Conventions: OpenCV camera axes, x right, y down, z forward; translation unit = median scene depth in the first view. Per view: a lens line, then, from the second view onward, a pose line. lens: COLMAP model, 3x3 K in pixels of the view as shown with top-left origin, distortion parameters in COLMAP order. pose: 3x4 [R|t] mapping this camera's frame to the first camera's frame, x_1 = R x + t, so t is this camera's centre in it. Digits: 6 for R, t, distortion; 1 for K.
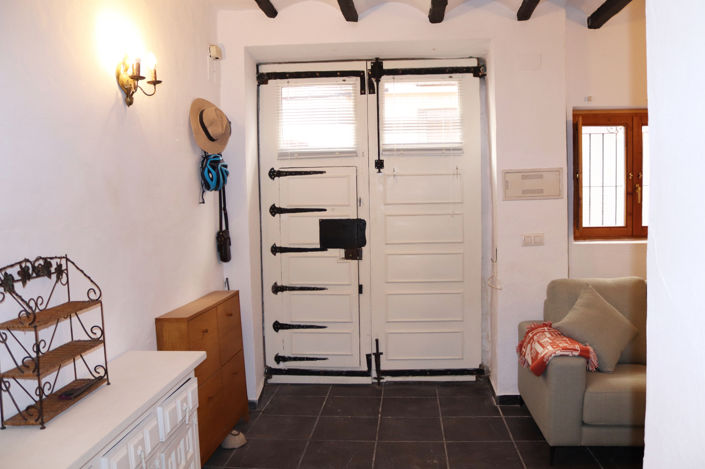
lens RADIAL K [[596.6, 0, 352.5], [0, 596.6, 234.5], [0, 0, 1]] dist [-0.078058, 0.014585]
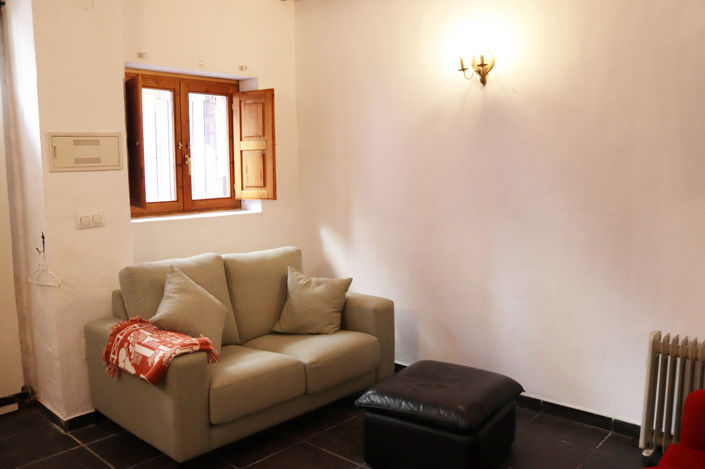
lens RADIAL K [[596.6, 0, 352.5], [0, 596.6, 234.5], [0, 0, 1]] dist [-0.078058, 0.014585]
pose [[0.613885, -0.075651, 0.785762, -0.111189], [0.047905, 0.997133, 0.058575, -0.001865], [-0.787941, 0.001683, 0.615749, 0.222657]]
